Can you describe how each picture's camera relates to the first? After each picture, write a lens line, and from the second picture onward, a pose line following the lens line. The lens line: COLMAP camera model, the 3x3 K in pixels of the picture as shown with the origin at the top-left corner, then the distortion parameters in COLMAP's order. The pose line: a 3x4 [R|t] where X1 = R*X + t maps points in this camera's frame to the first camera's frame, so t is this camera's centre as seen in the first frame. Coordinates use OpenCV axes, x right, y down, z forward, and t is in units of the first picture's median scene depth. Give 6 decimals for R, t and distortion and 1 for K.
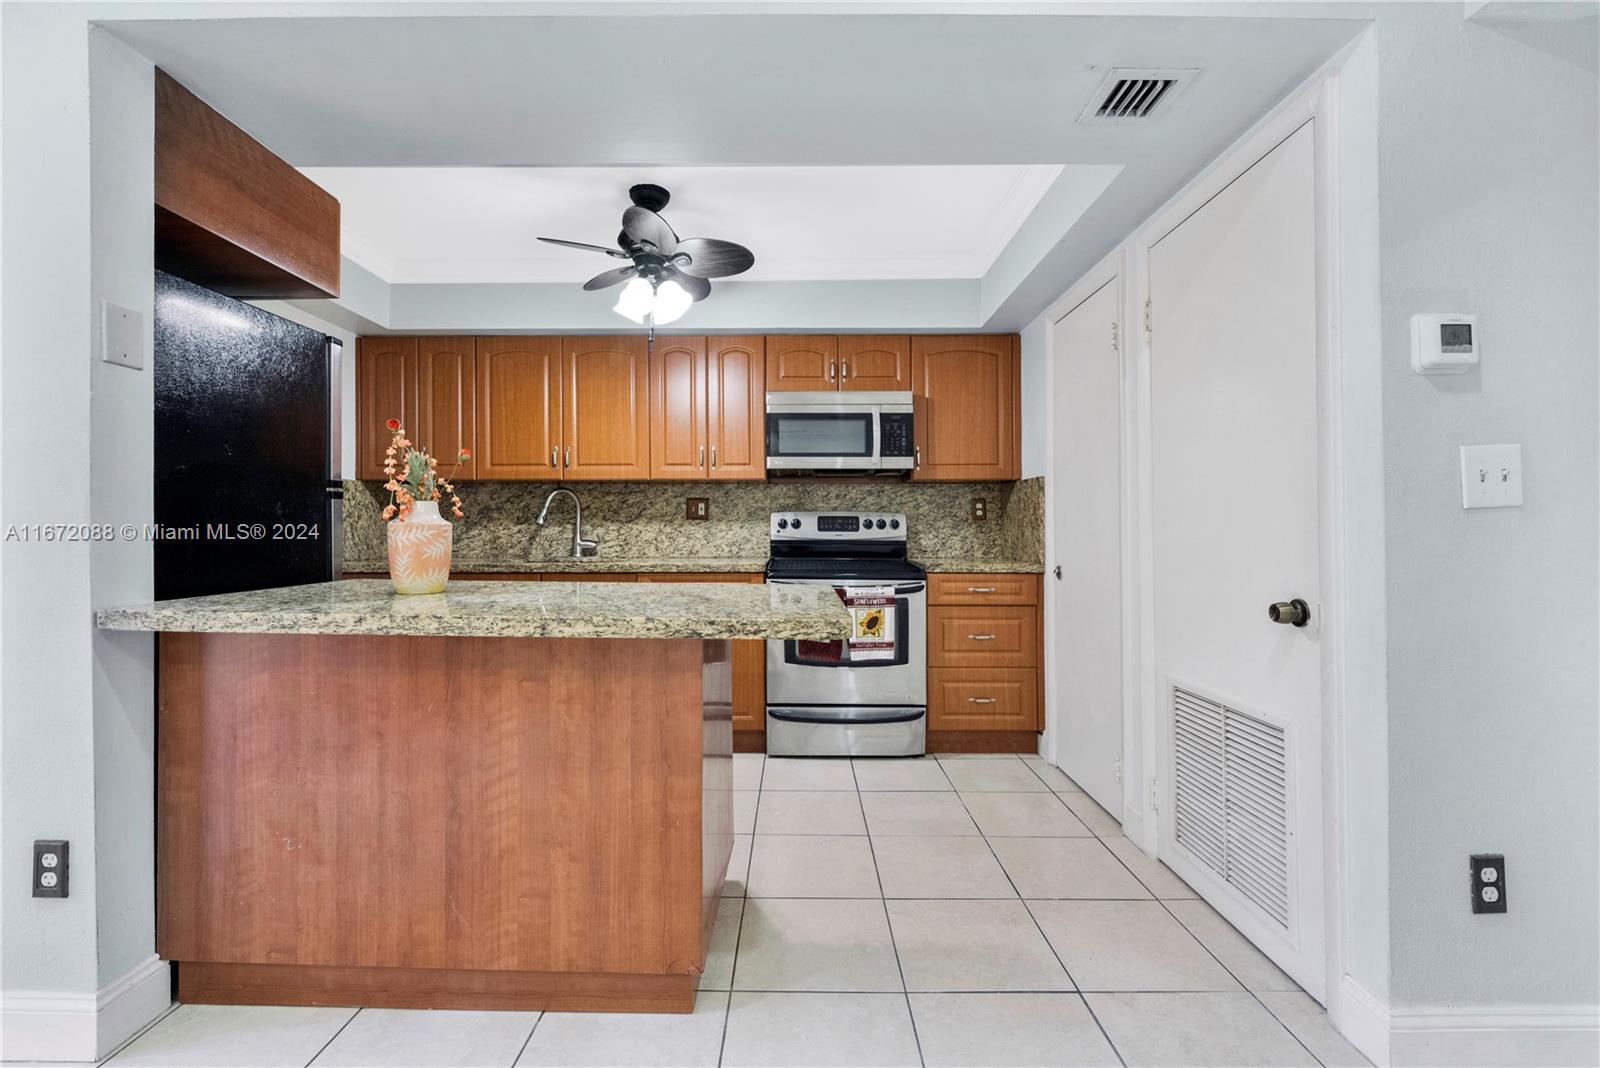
lens RADIAL K [[677.9, 0, 799.2], [0, 677.9, 525.7], [0, 0, 1]] dist [-0.015884, 0.000236]
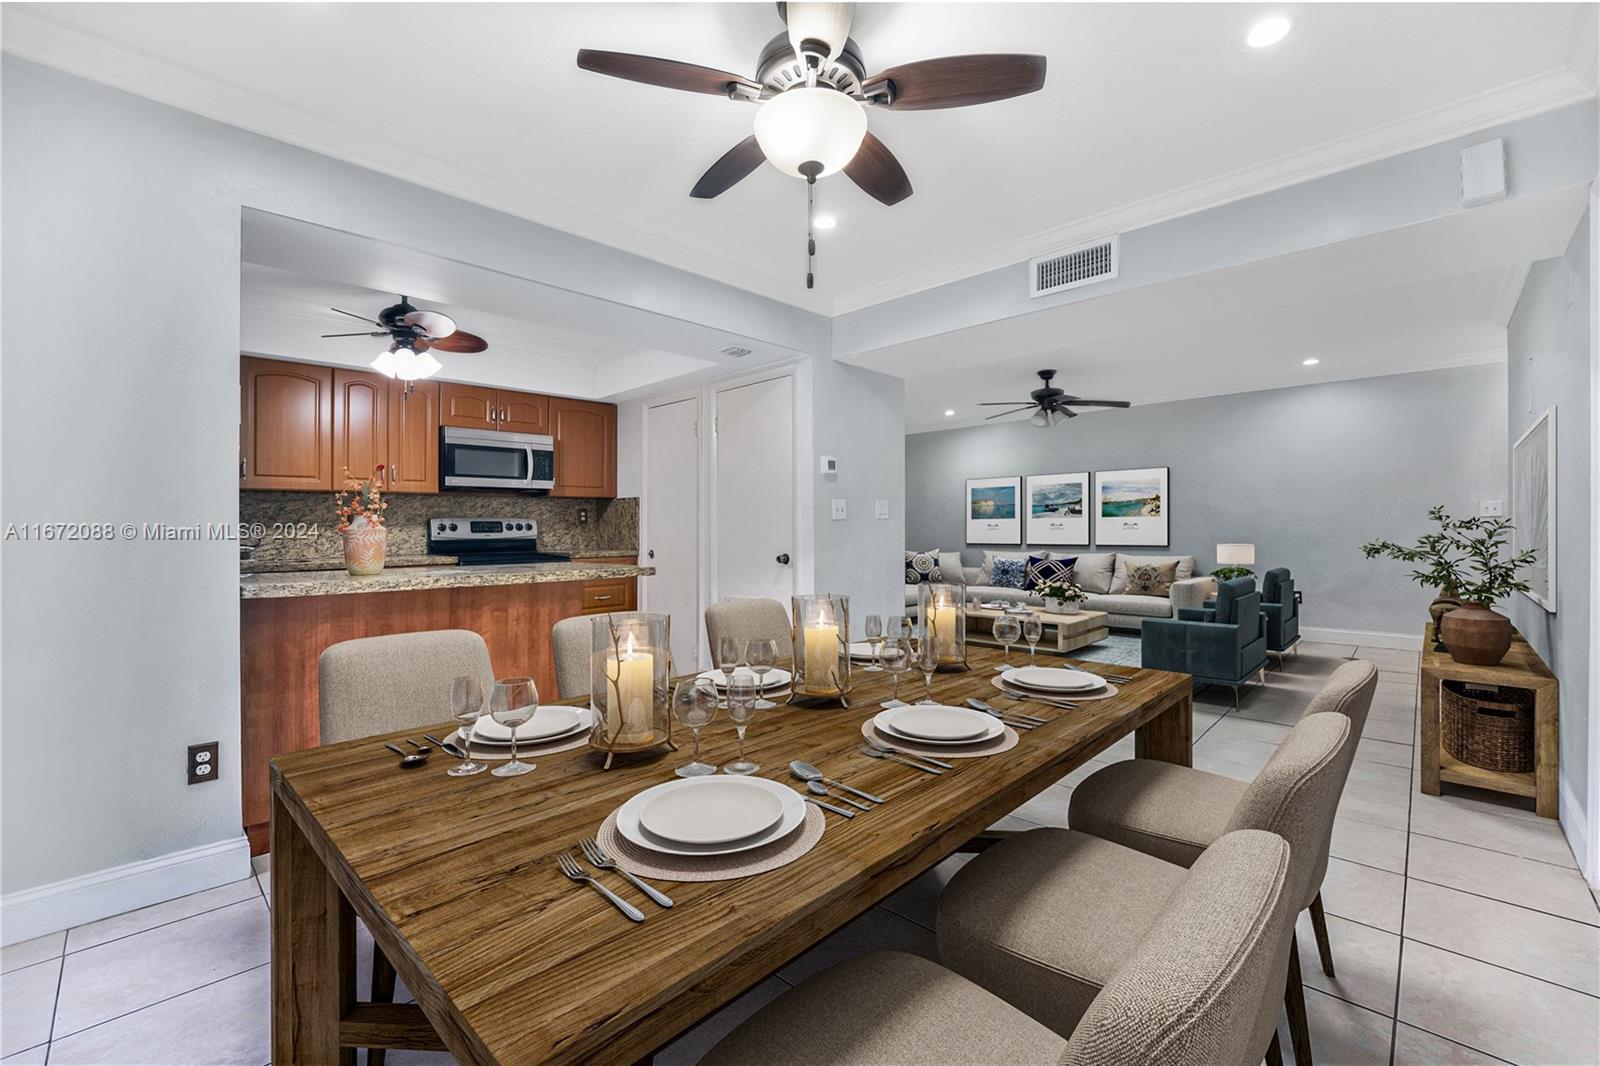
lens RADIAL K [[667.5, 0, 790.3], [0, 667.5, 526.2], [0, 0, 1]] dist [-0.002236, -0.000150]
pose [[0.713319, -0.008732, 0.700785, -0.507361], [0.009349, 0.999952, 0.002944, -0.003060], [-0.700777, 0.004451, 0.713366, -0.412288]]
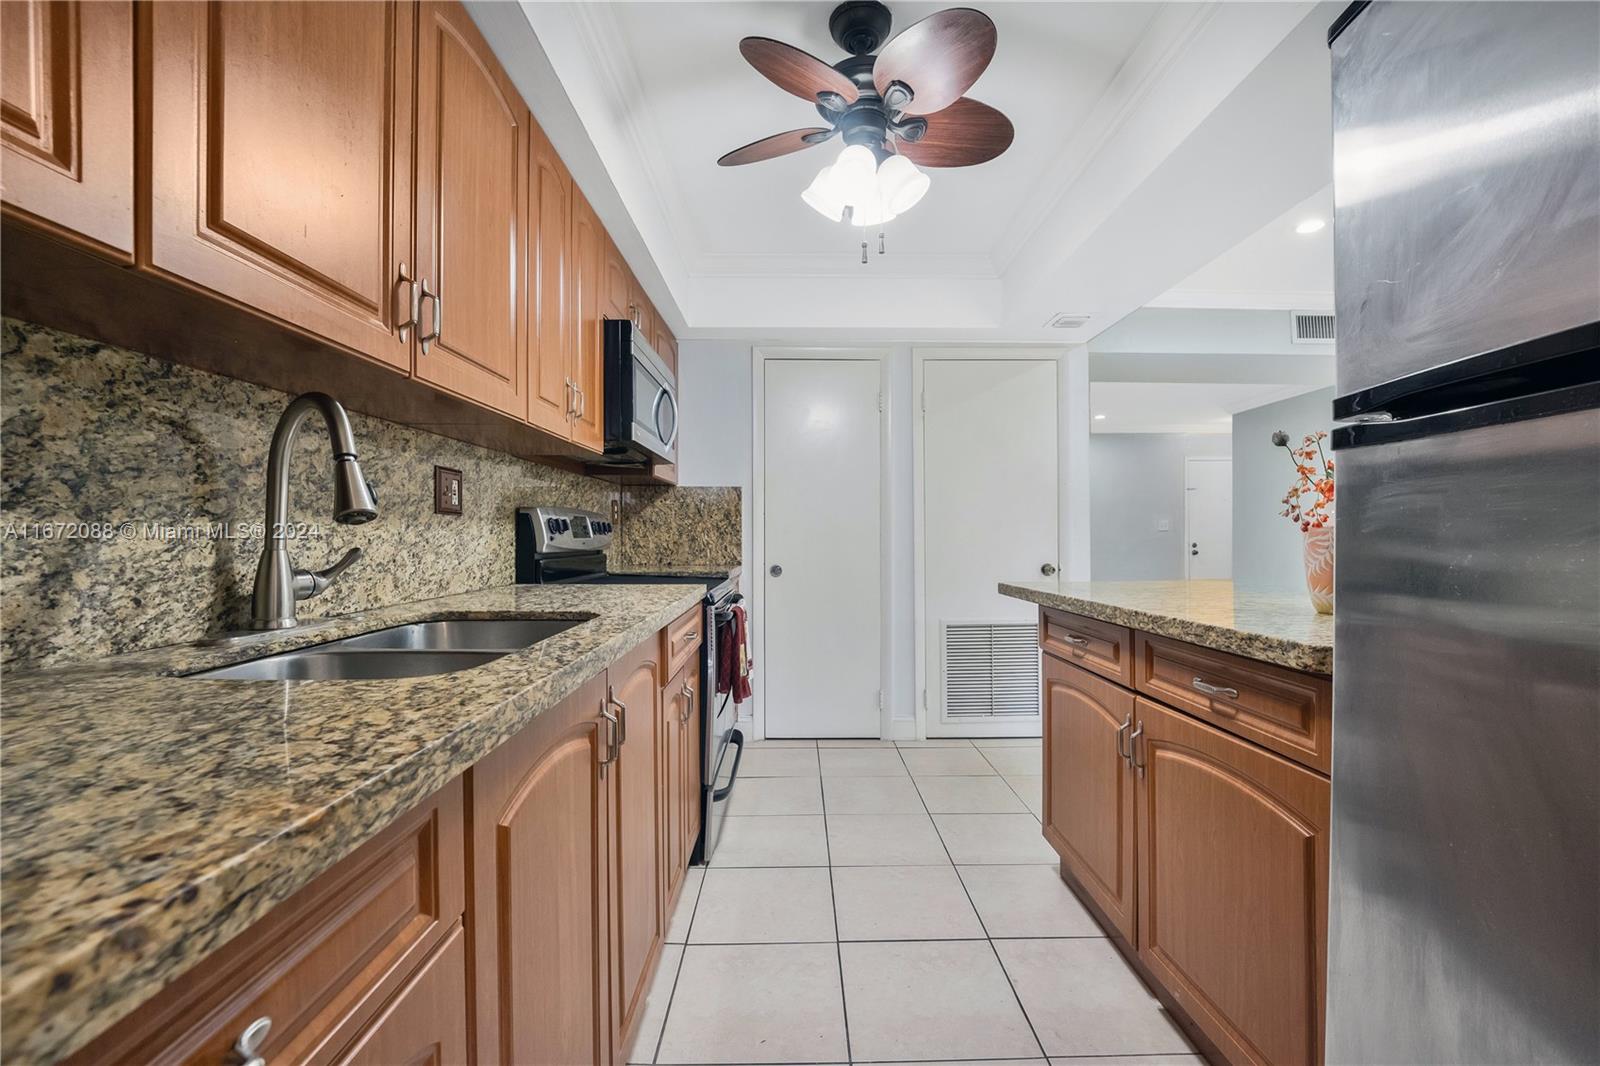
lens RADIAL K [[678.4, 0, 802.8], [0, 678.4, 535.8], [0, 0, 1]] dist [-0.018163, -0.000095]
pose [[-0.005990, -0.002959, 0.999978, -0.732630], [-0.001523, 0.999994, 0.002950, 0.004820], [-0.999981, -0.001506, -0.005995, 0.903588]]
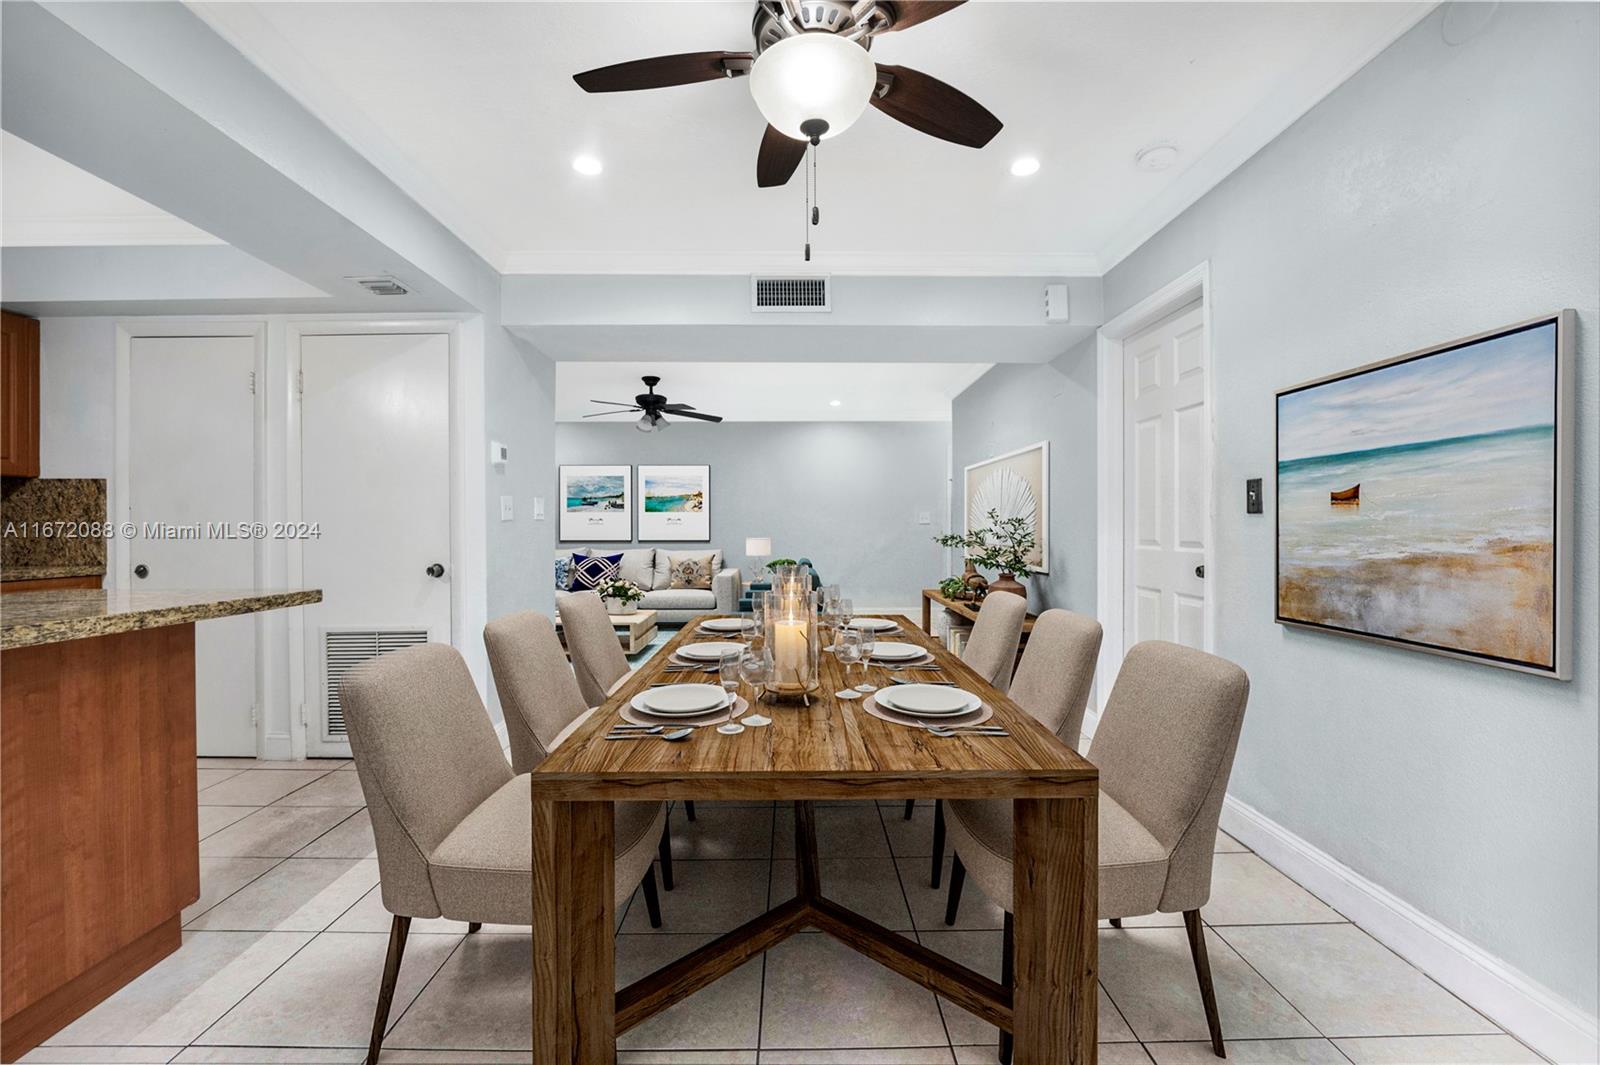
lens RADIAL K [[664.3, 0, 799.7], [0, 664.3, 538.3], [0, 0, 1]] dist [0.002389, 0.000172]
pose [[-0.012393, -0.023705, 0.999642, -0.613615], [0.014455, 0.999610, 0.023884, 0.001113], [-0.999819, 0.014746, -0.012045, -0.035728]]
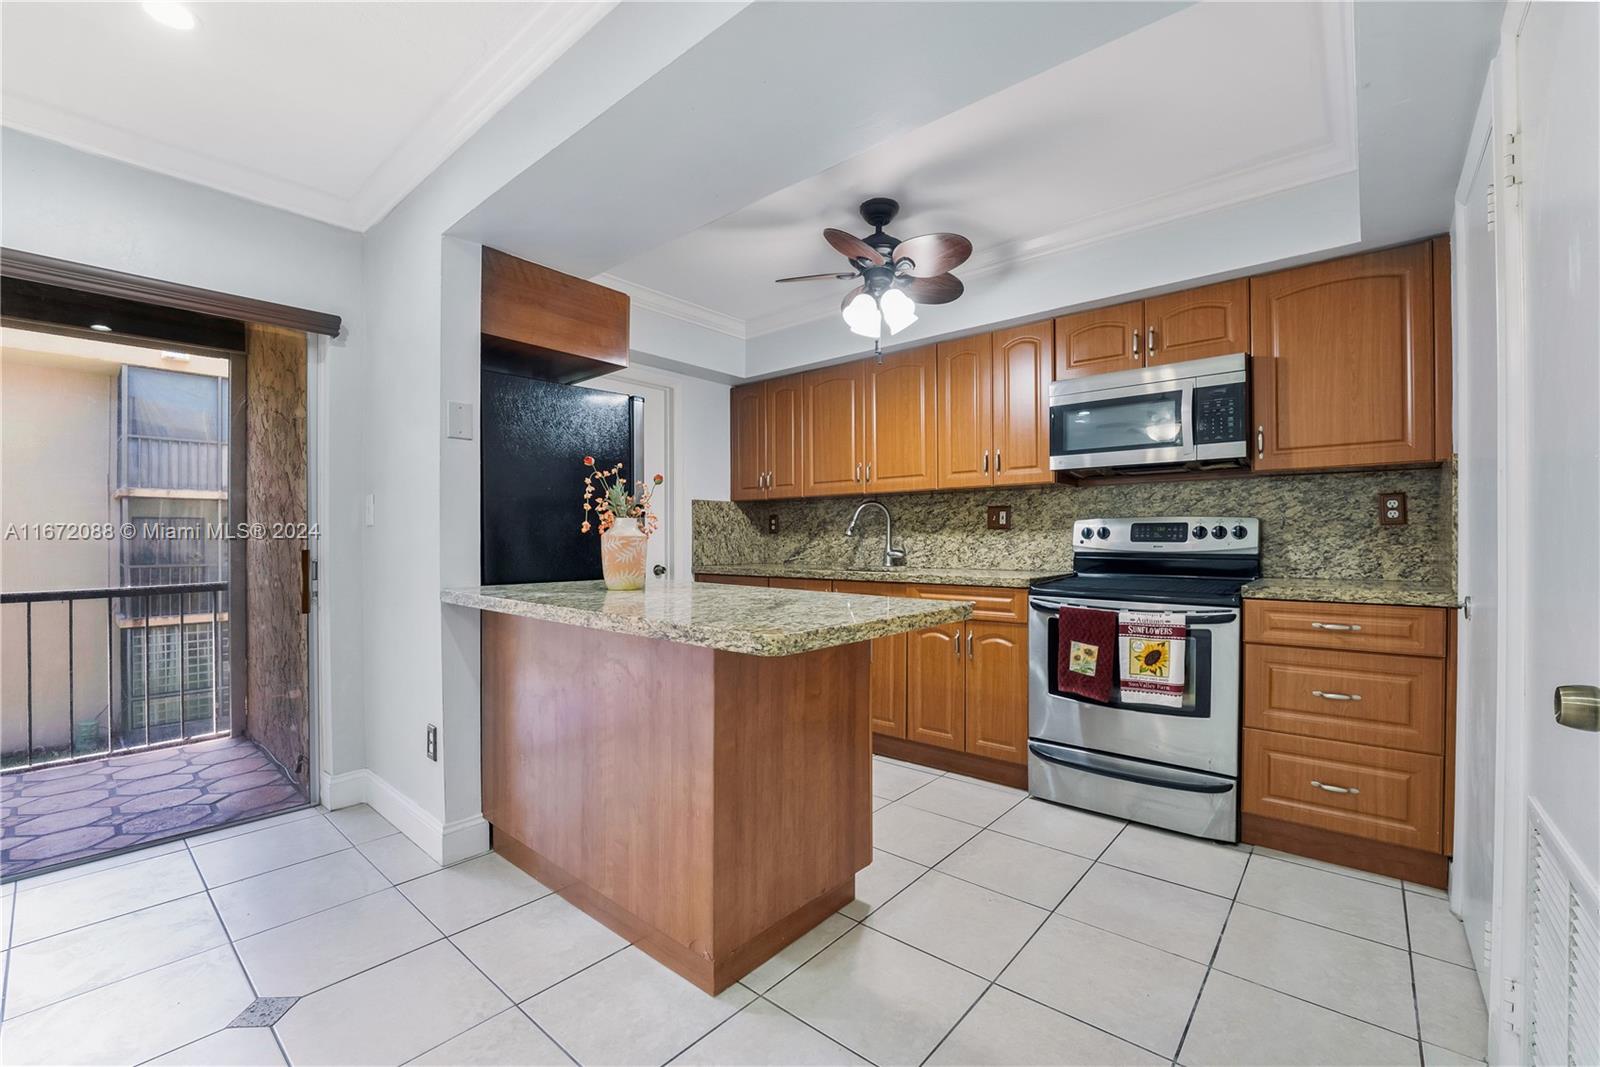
lens RADIAL K [[678.4, 0, 802.8], [0, 678.4, 536.3], [0, 0, 1]] dist [-0.018163, -0.000095]
pose [[0.761387, -0.005727, -0.648273, 0.297371], [0.005448, 0.999982, -0.002435, 0.001989], [0.648275, -0.001678, 0.761404, 0.134221]]
